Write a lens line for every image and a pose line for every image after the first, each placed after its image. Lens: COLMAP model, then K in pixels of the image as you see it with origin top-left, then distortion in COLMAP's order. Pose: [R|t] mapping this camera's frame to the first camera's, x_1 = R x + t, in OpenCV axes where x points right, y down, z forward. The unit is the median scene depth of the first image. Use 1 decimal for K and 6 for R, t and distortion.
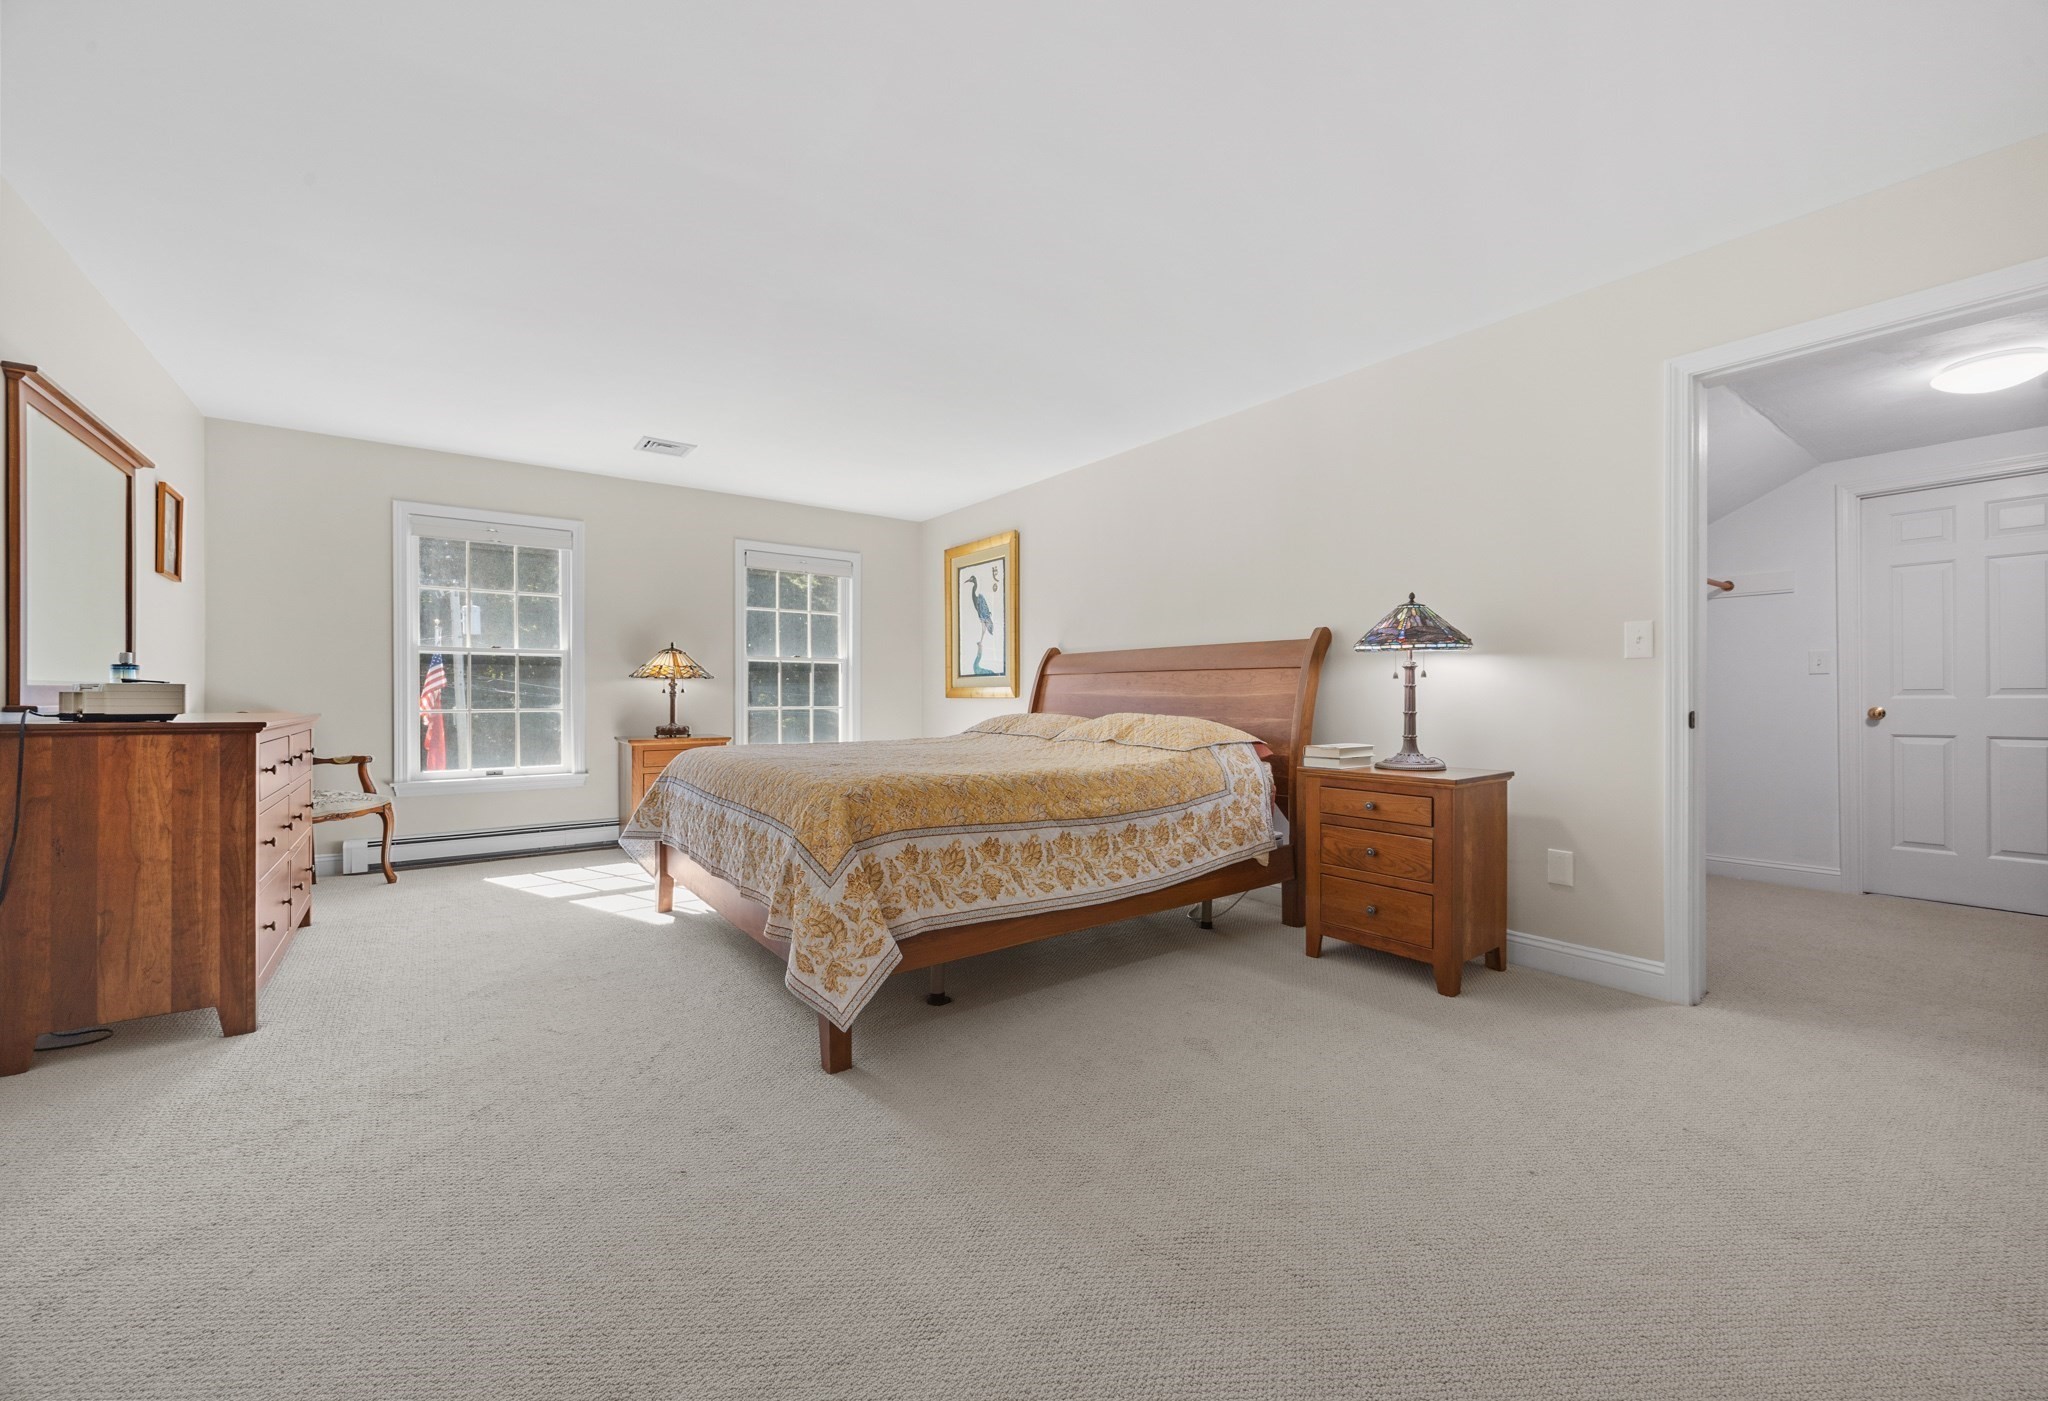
lens RADIAL K [[814.3, 0, 1071.5], [0, 814.3, 708.7], [0, 0, 1]] dist [-0.000541, 0.000053]
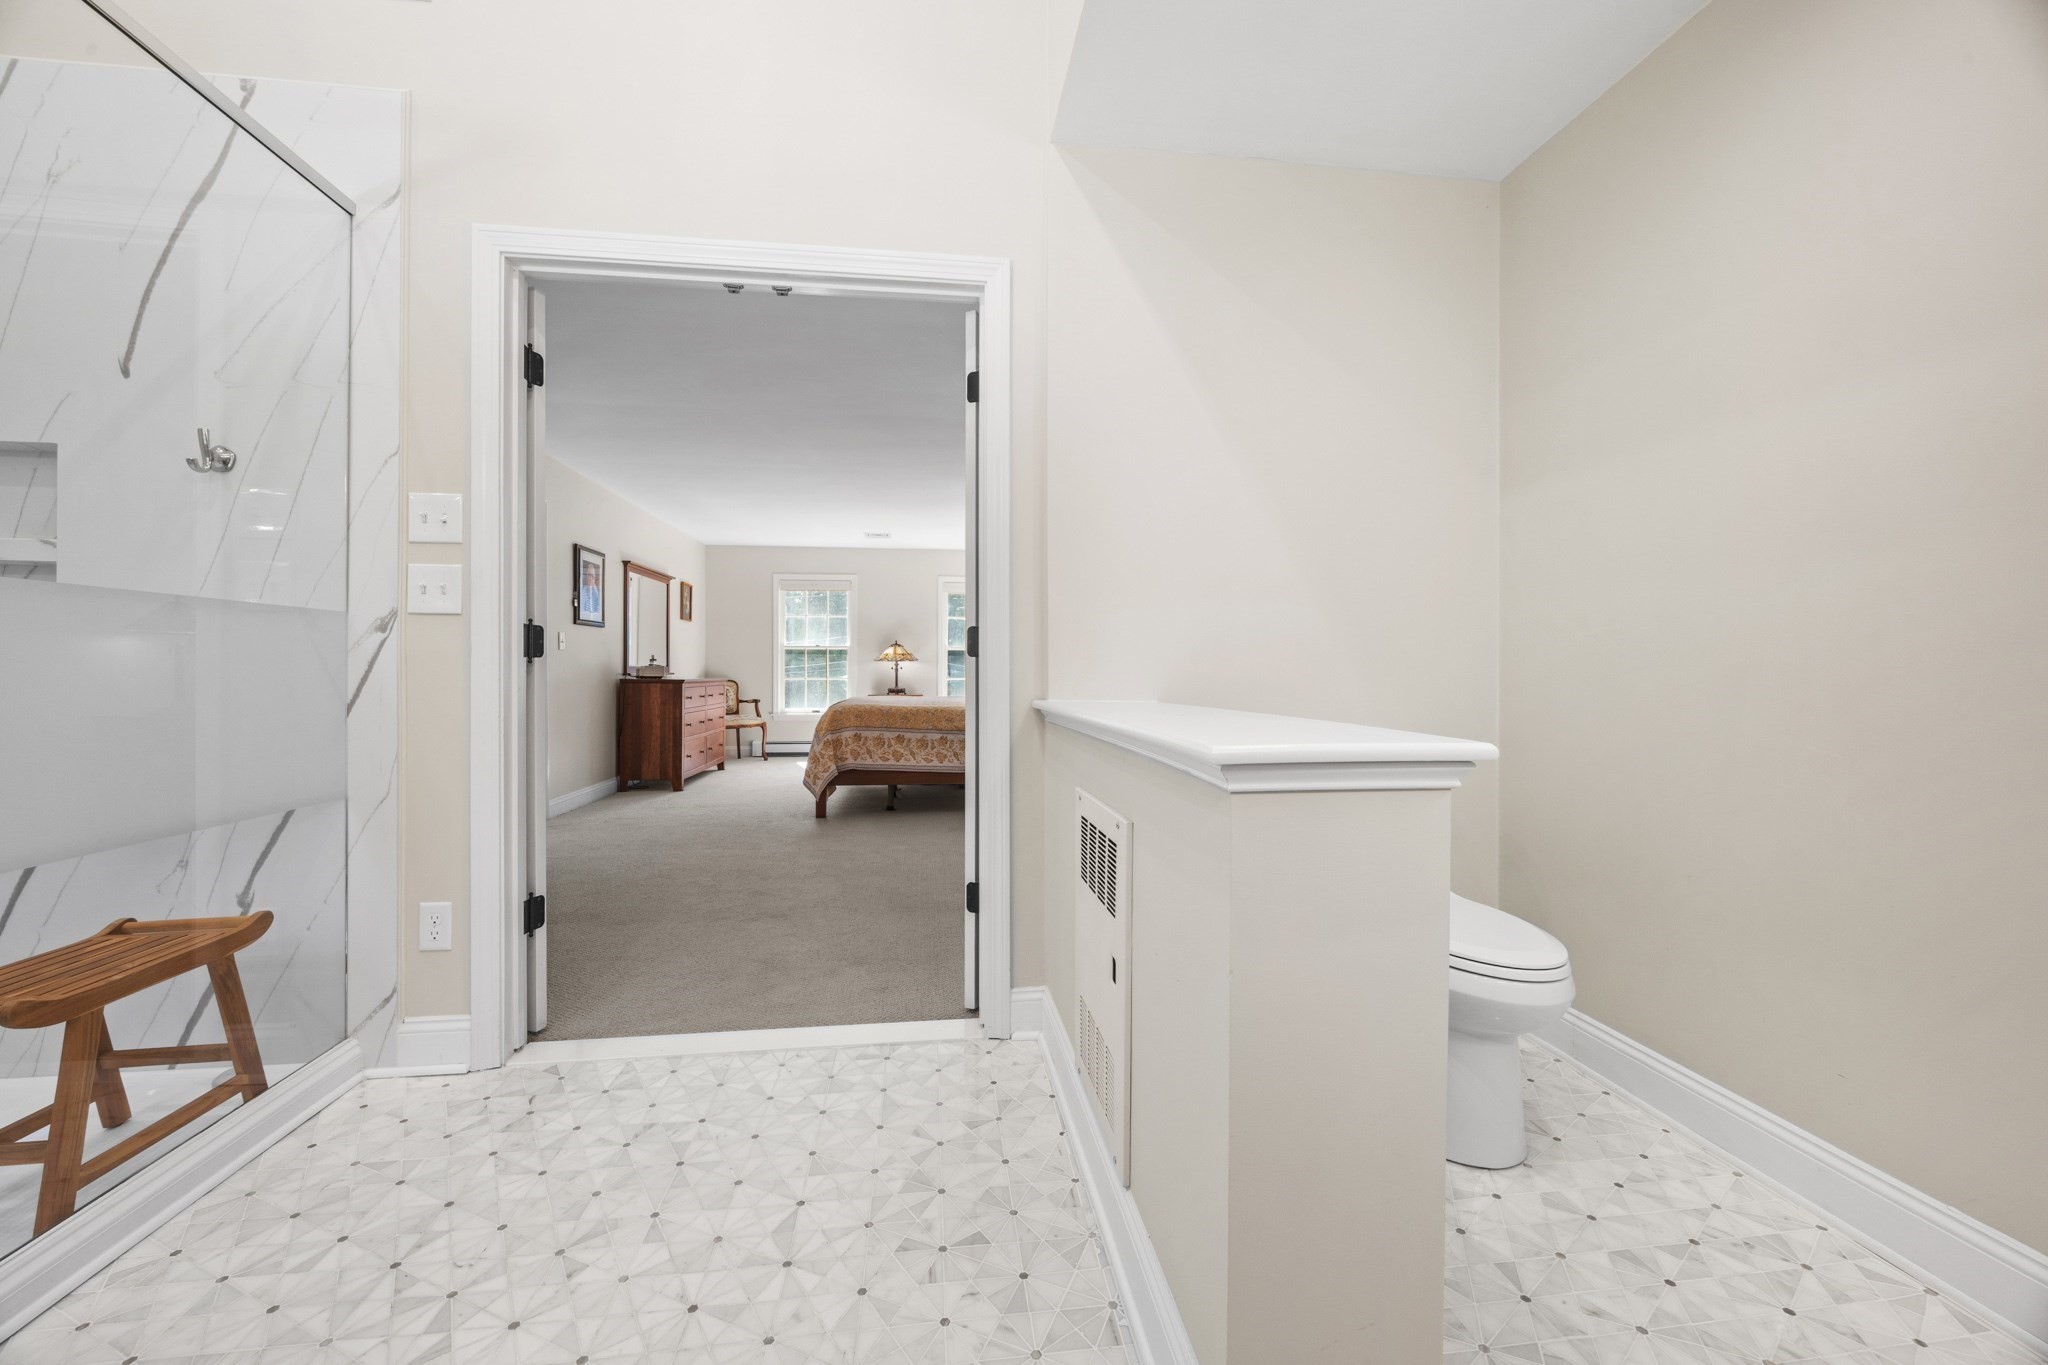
lens RADIAL K [[788.9, 0, 1024.0], [0, 788.9, 682.5], [0, 0, 1]] dist [0.000095, 0.000002]
pose [[0.860381, 0.009298, -0.509566, 0.970782], [-0.010961, 0.999940, -0.000262, 0.010892], [0.509533, 0.005811, 0.860431, -0.509218]]
